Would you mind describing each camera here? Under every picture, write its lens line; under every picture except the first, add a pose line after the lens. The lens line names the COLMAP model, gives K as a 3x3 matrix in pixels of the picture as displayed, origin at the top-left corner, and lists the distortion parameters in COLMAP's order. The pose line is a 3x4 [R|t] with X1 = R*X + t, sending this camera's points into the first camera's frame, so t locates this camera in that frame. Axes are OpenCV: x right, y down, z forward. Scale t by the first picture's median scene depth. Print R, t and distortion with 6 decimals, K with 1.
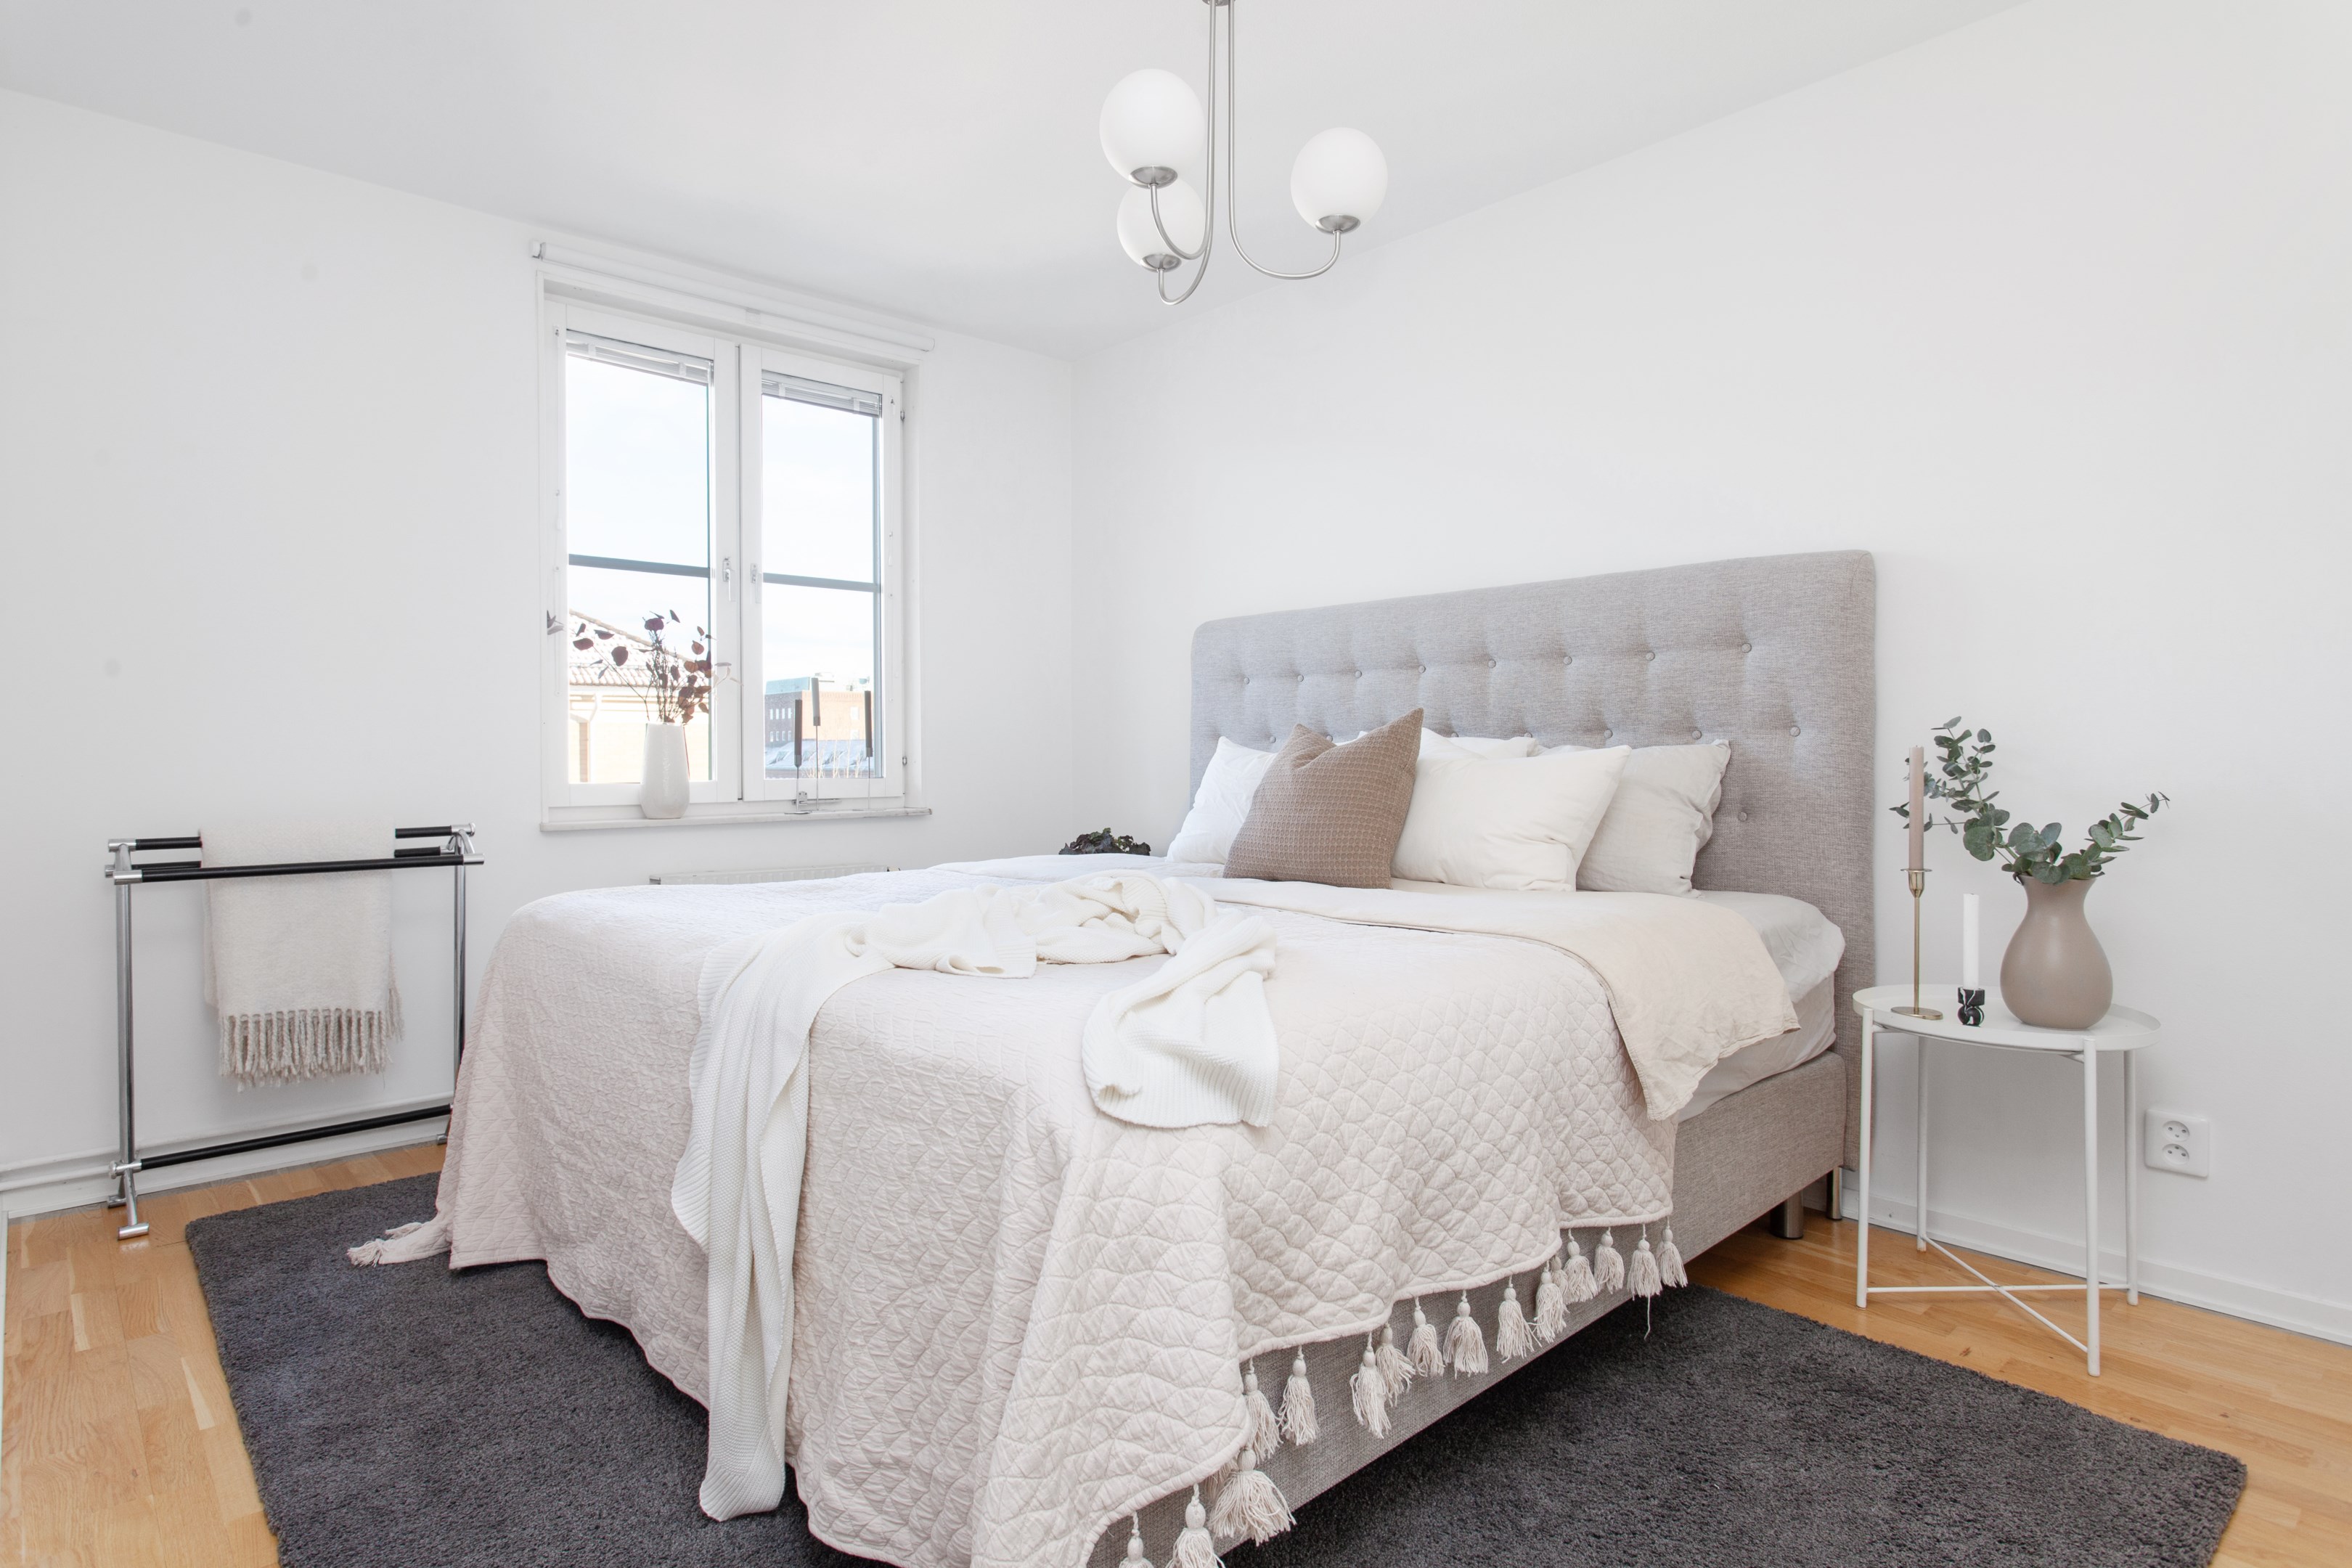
lens RADIAL K [[1231.1, 0, 1168.5], [0, 1231.1, 754.6], [0, 0, 1]] dist [-0.001893, -0.000240]
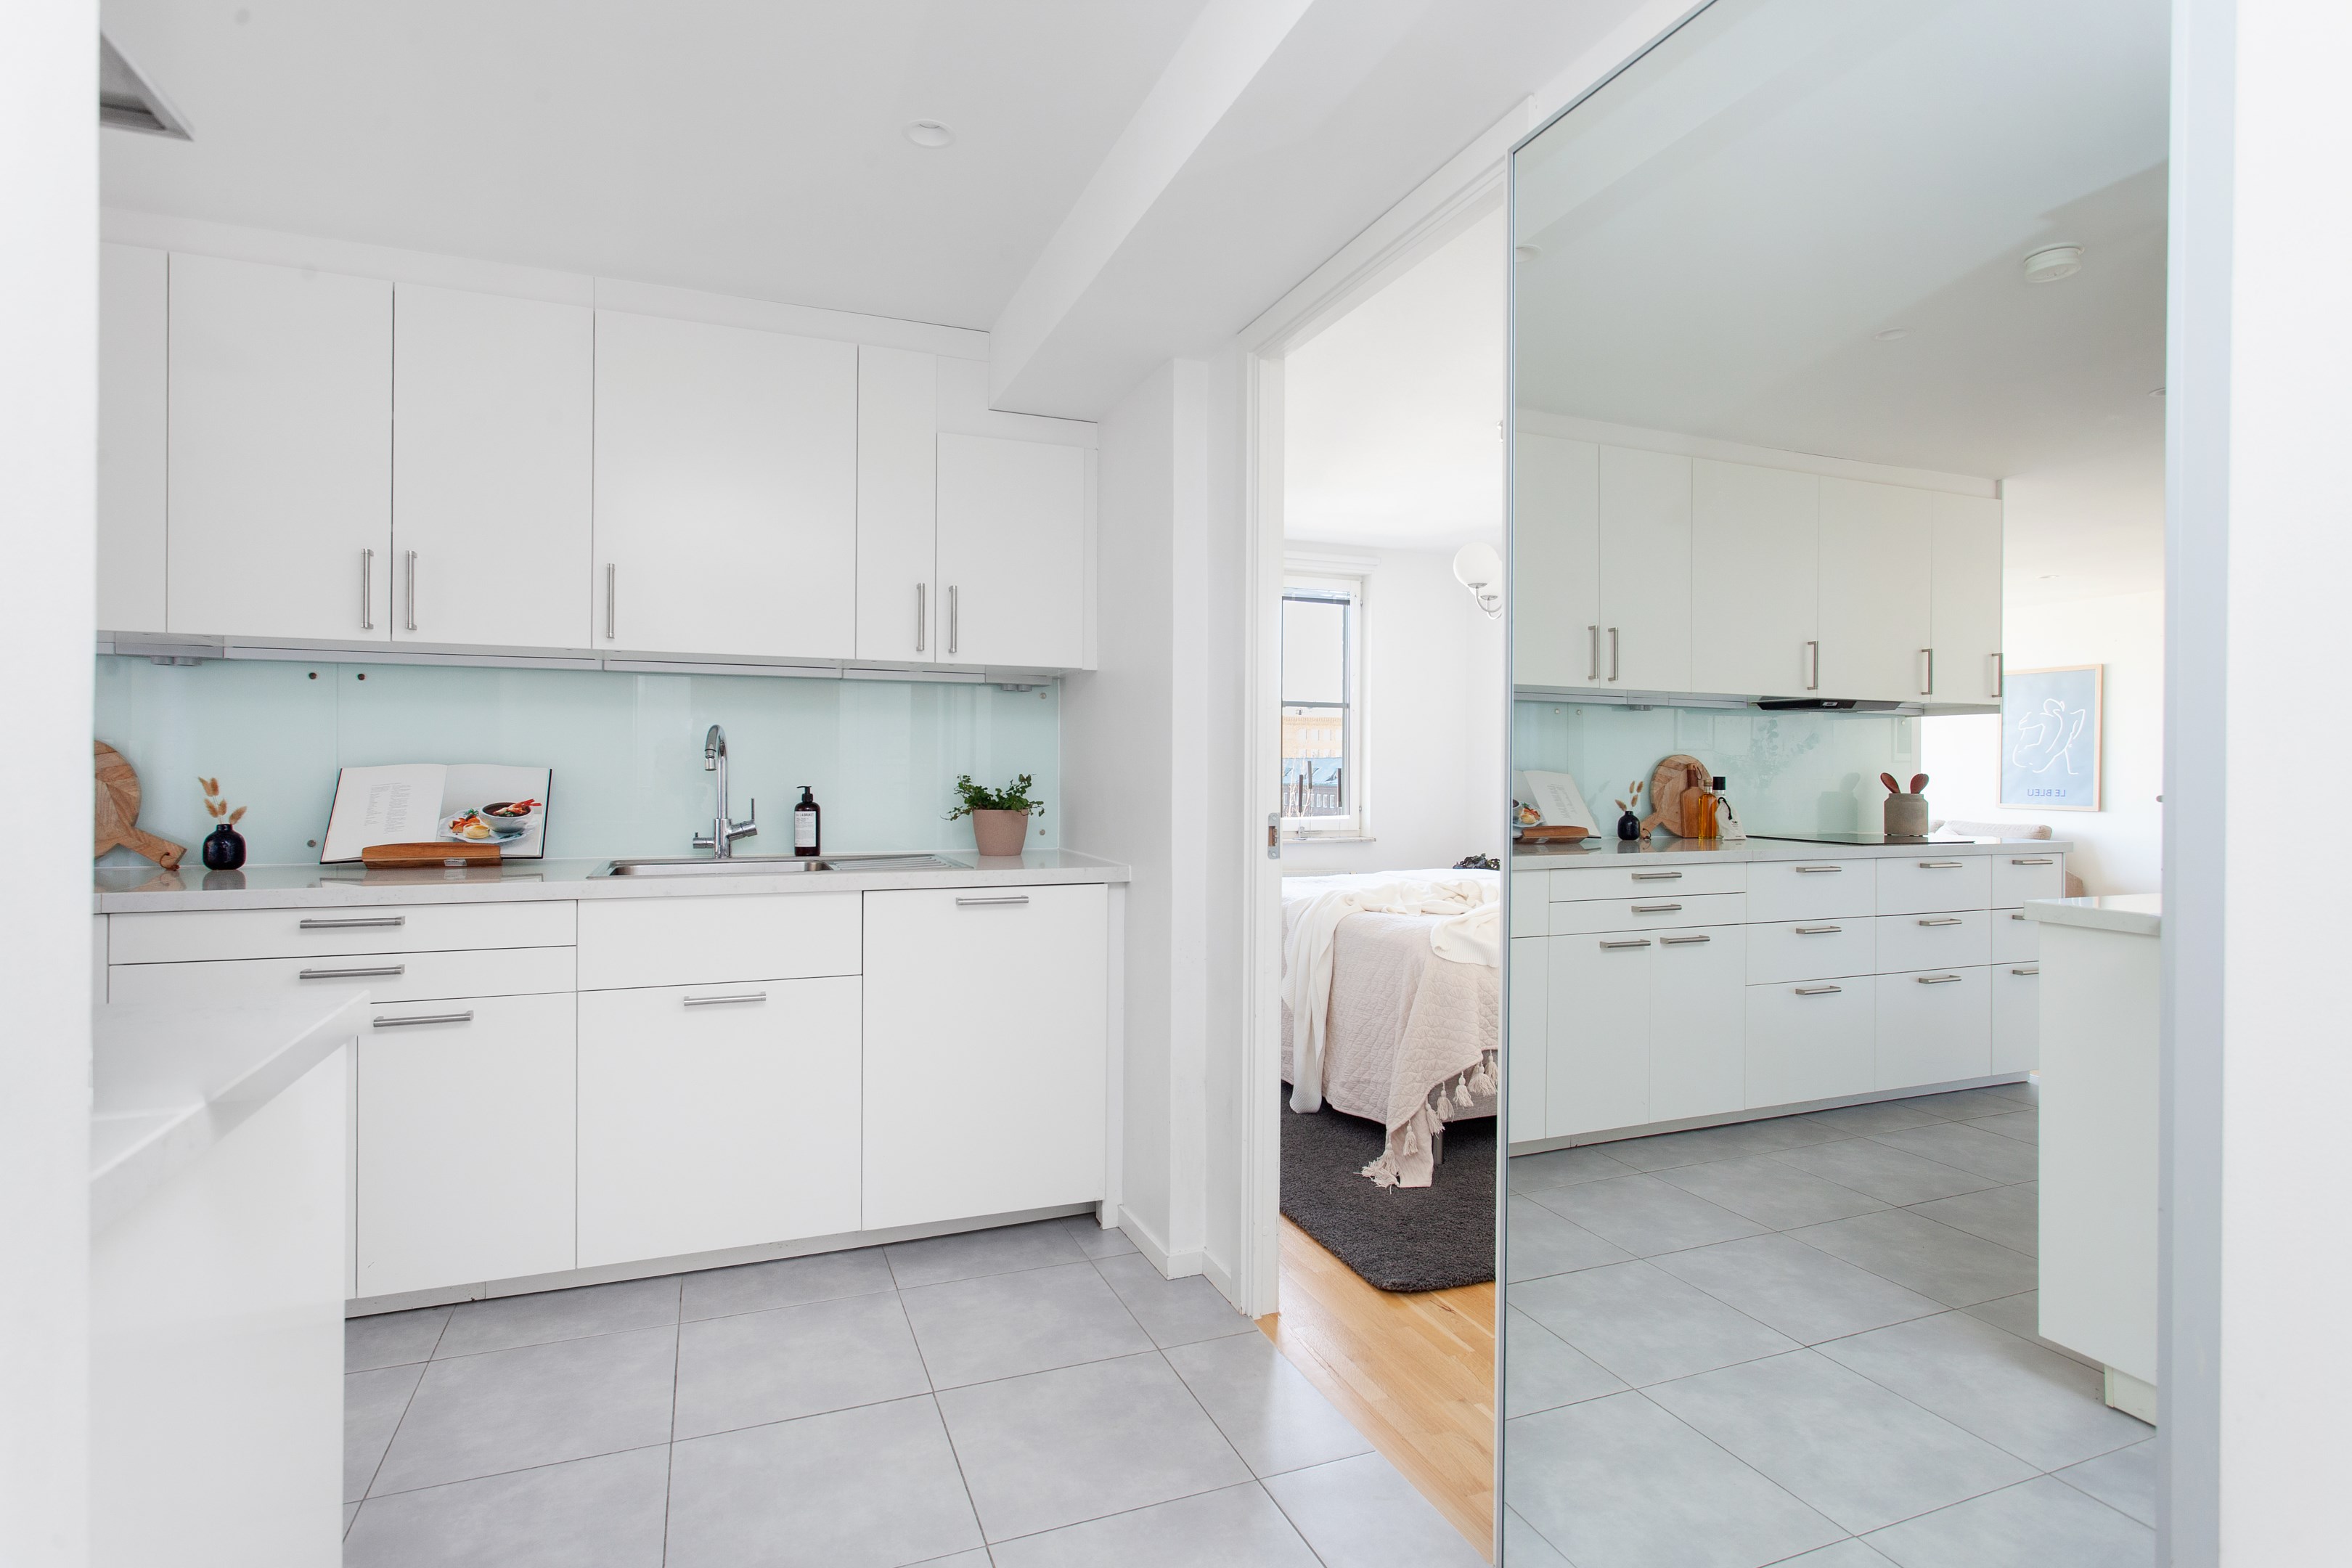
lens RADIAL K [[1193.6, 0, 1176.0], [0, 1193.6, 784.0], [0, 0, 1]] dist [0.000897, 0.001947]
pose [[0.939168, 0.015247, -0.343120, 0.275974], [-0.010178, 0.999811, 0.016569, -0.137716], [0.343308, -0.012069, 0.939145, -1.569802]]
